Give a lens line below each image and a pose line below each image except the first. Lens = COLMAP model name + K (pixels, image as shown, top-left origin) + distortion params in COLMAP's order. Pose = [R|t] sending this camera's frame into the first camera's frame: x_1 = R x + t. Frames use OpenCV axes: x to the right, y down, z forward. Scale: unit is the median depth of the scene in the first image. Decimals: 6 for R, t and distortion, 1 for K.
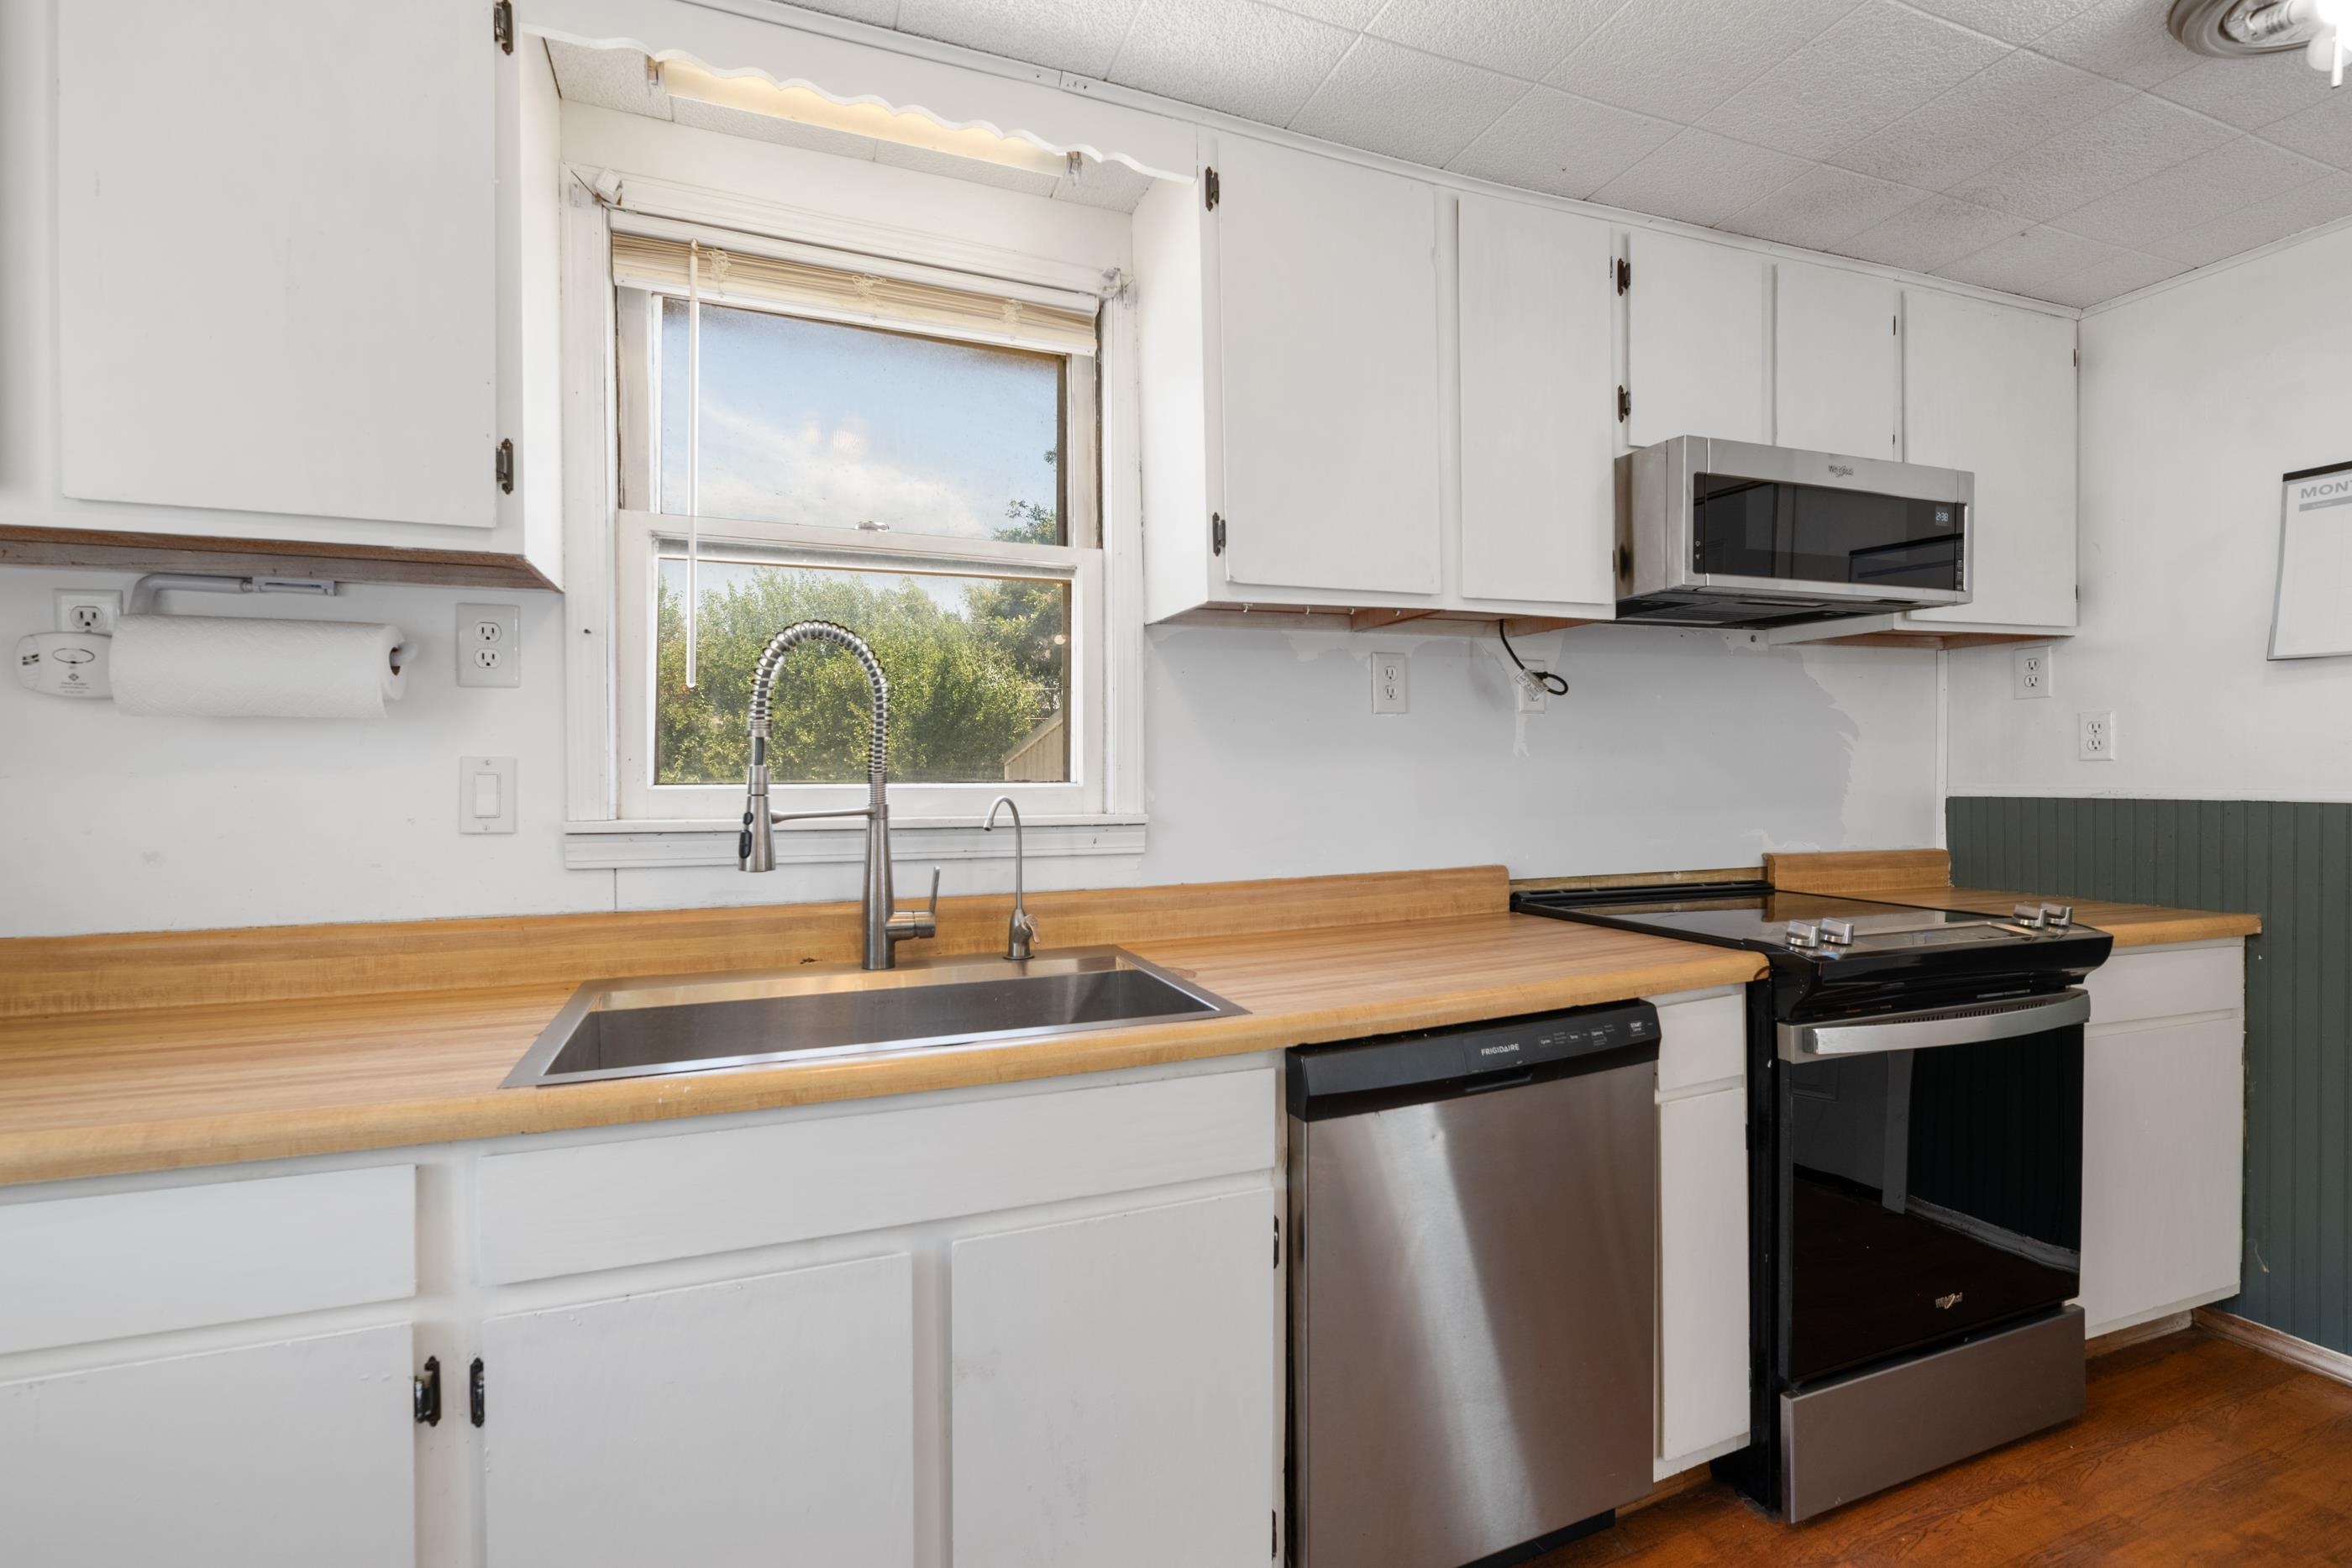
lens RADIAL K [[1027.6, 0, 1167.9], [0, 1027.6, 785.9], [0, 0, 1]] dist [-0.007726, -0.000220]
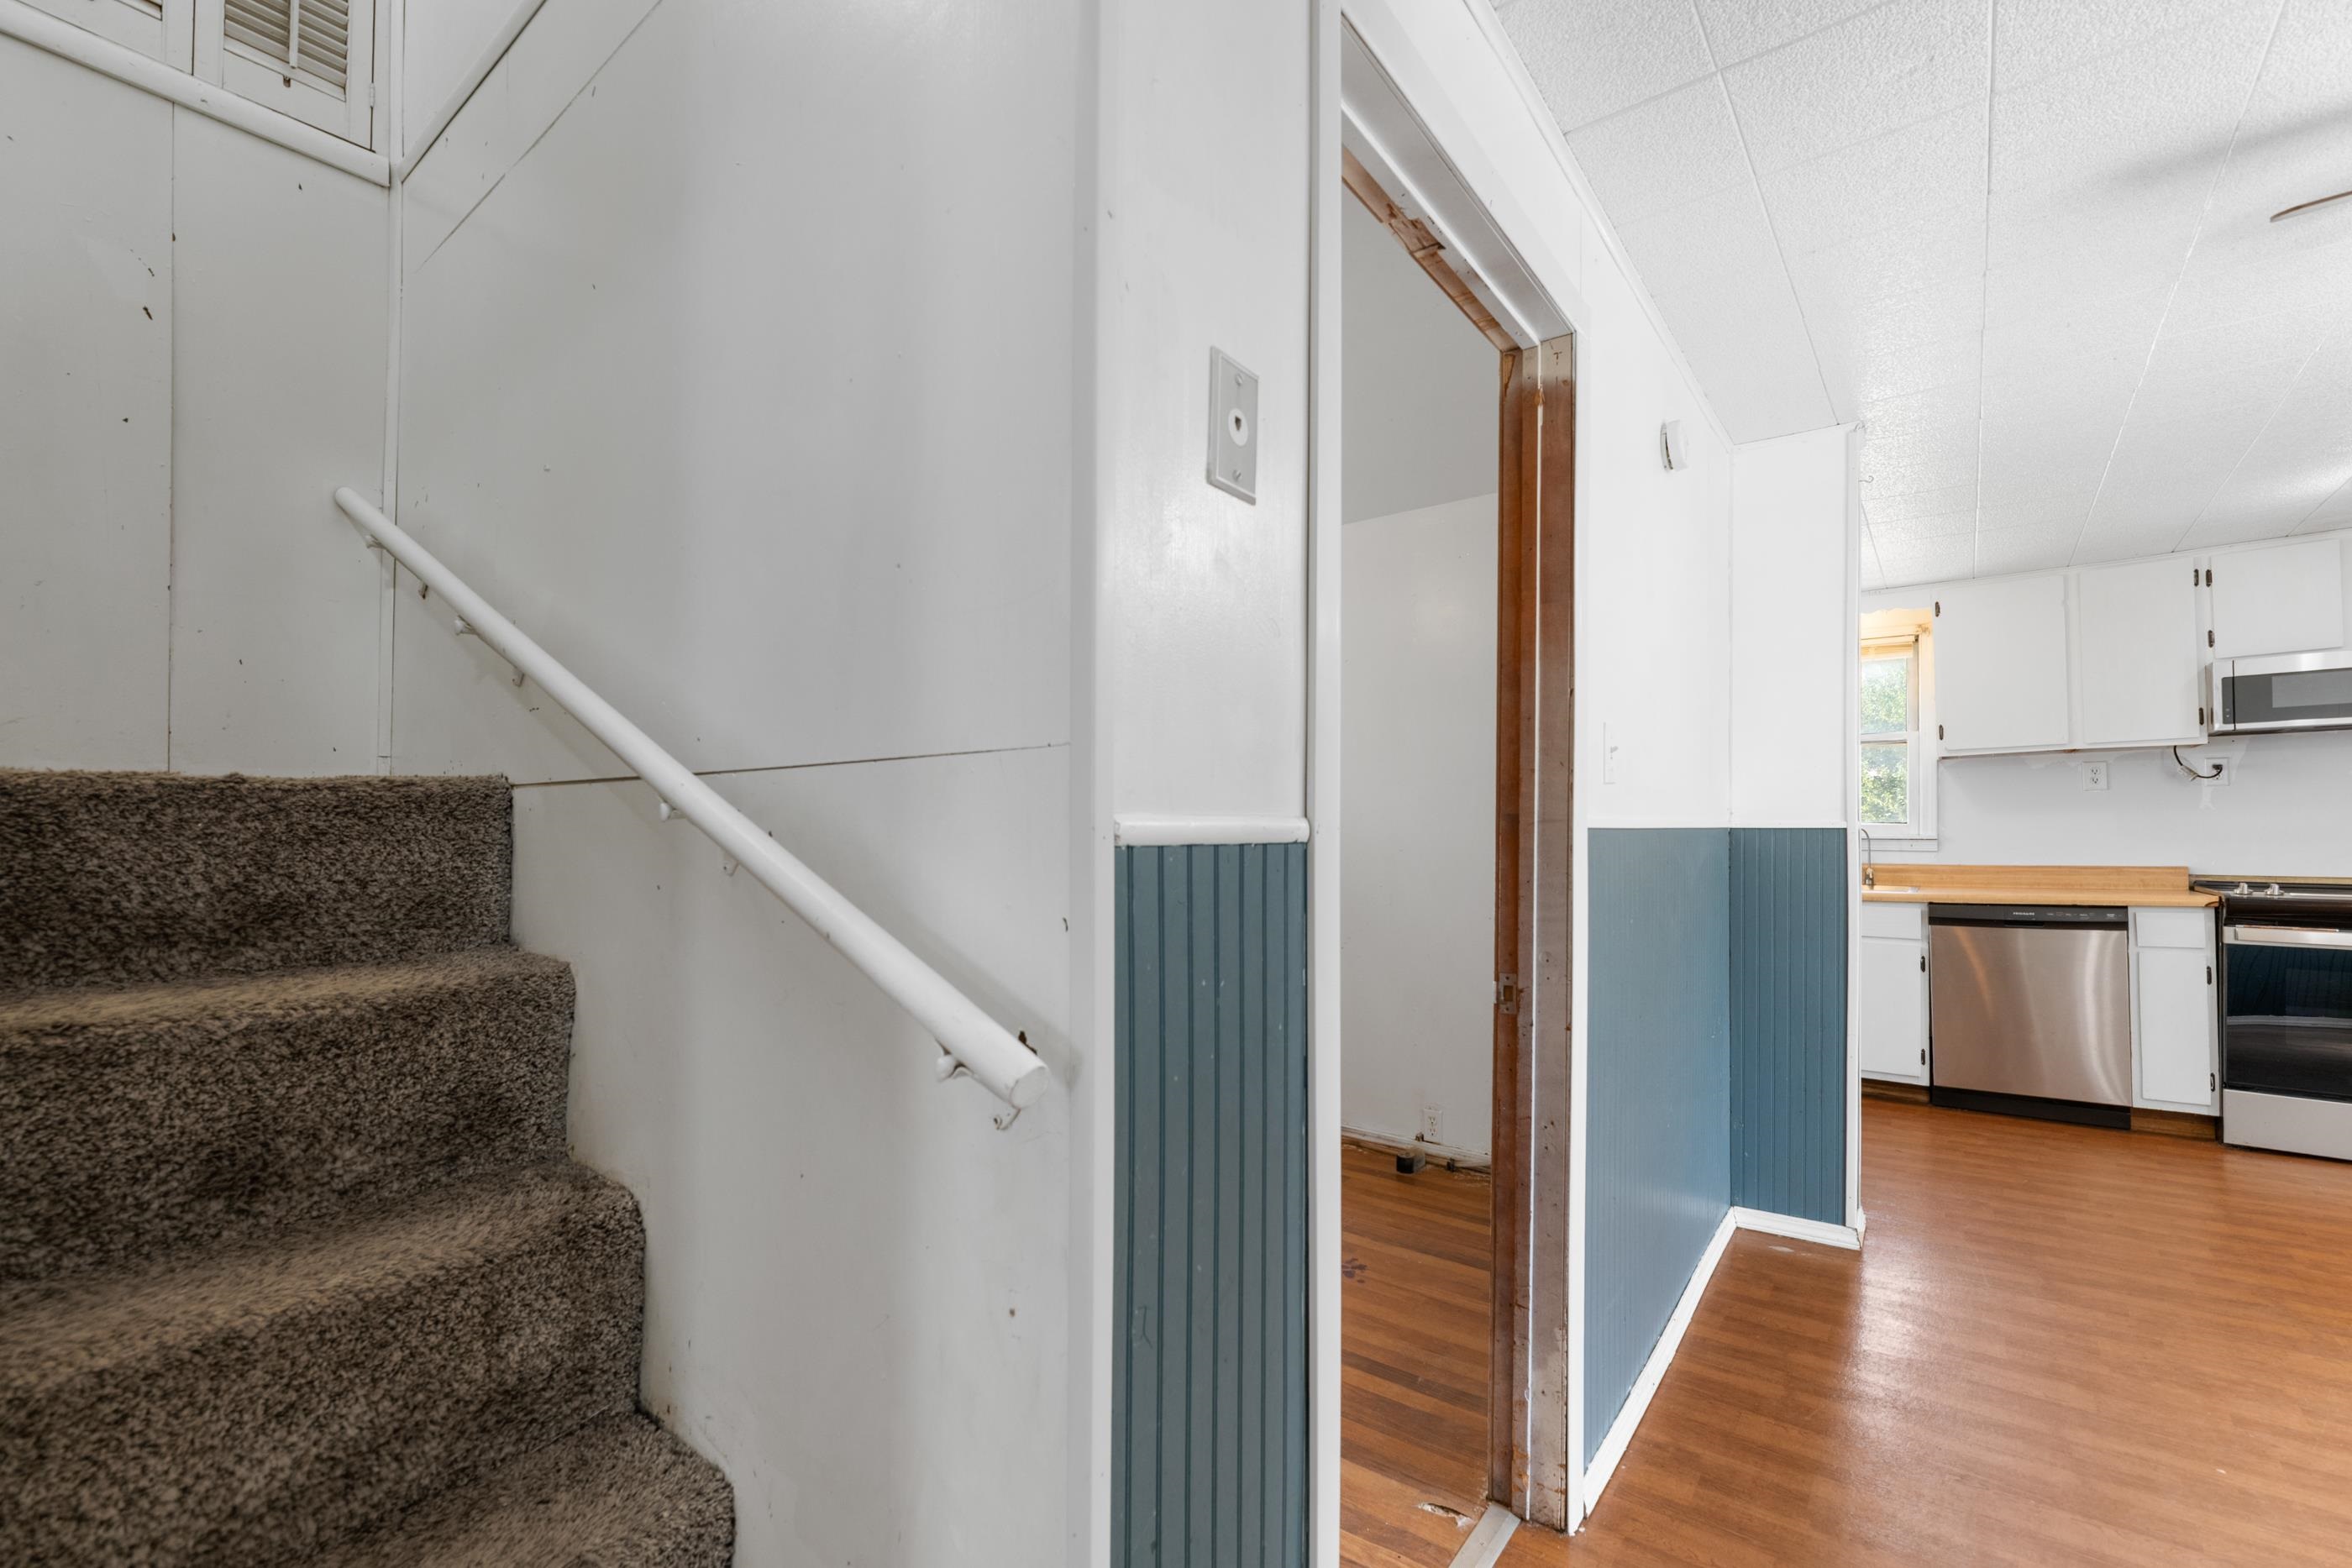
lens RADIAL K [[1005.5, 0, 1165.0], [0, 1005.5, 816.7], [0, 0, 1]] dist [-0.002867, -0.001068]
pose [[0.502342, -0.008479, -0.864627, 1.126339], [-0.012887, 0.999767, -0.017291, 0.047045], [0.864573, 0.019828, 0.502116, -1.823129]]
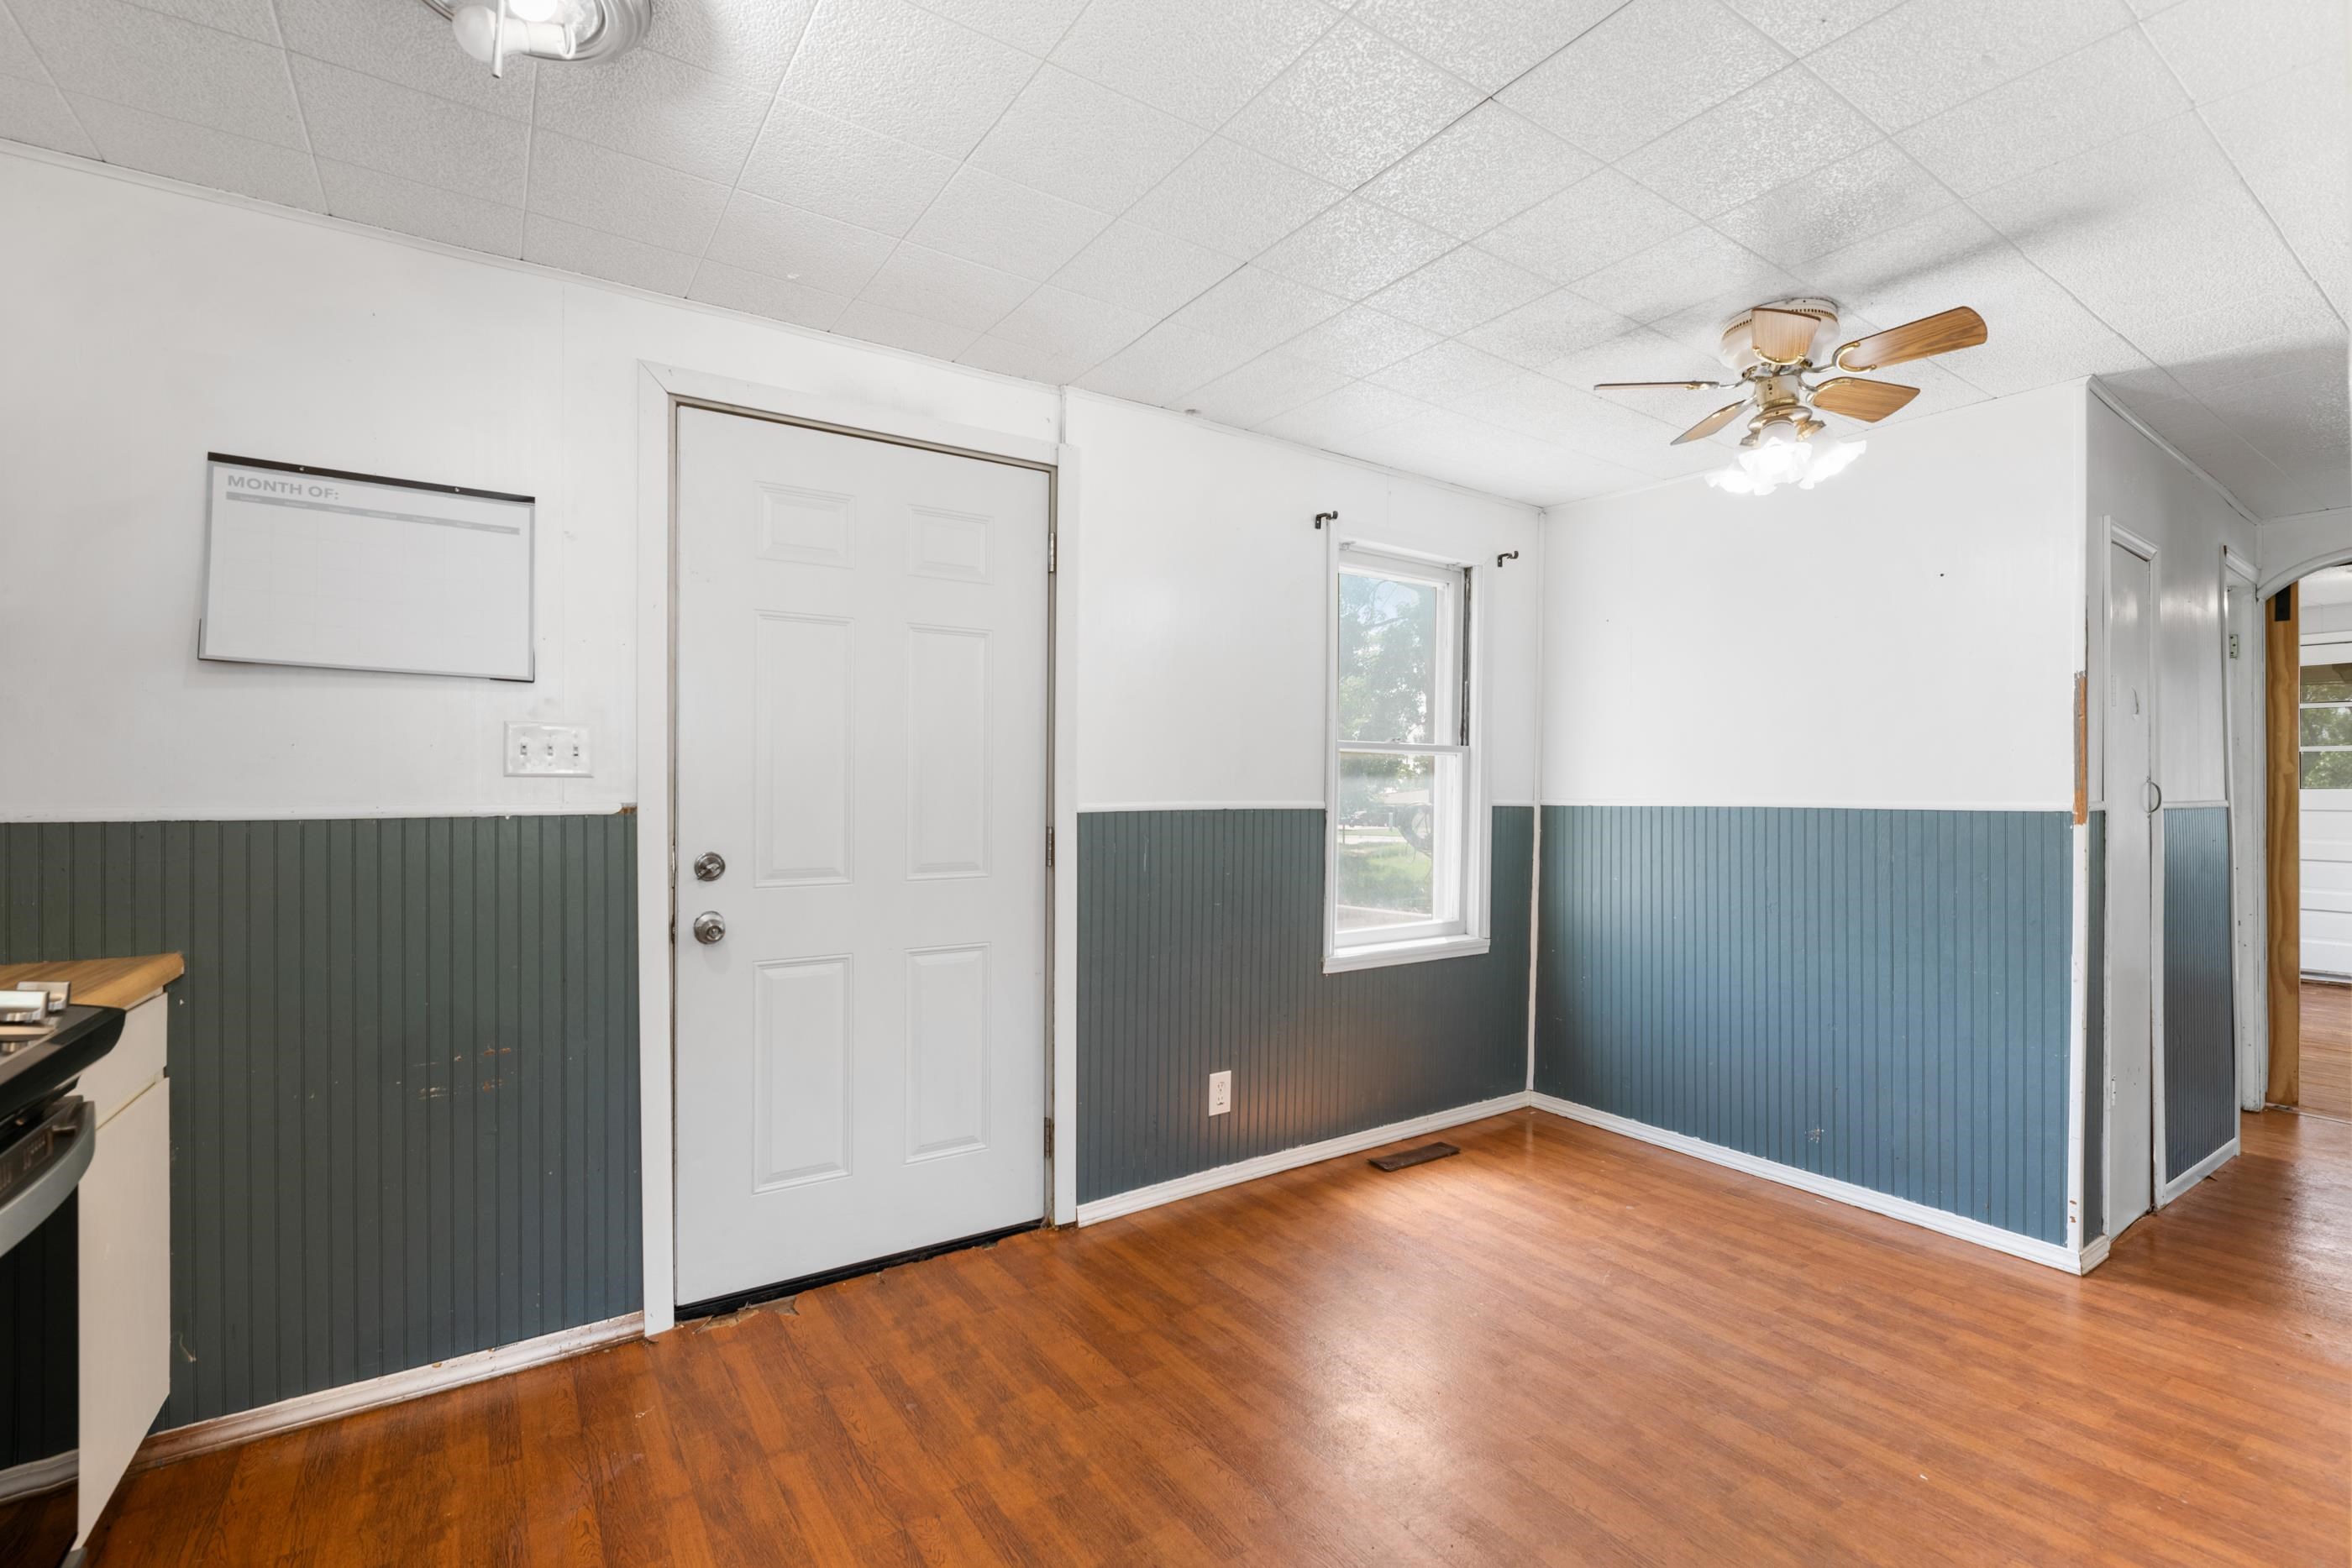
lens RADIAL K [[1027.6, 0, 1181.7], [0, 1027.6, 781.9], [0, 0, 1]] dist [-0.007726, -0.000220]
pose [[-0.223495, 0.008869, 0.974665, 0.041284], [0.012694, 0.999900, -0.006187, -0.001852], [-0.974622, 0.010989, -0.223585, 0.396655]]
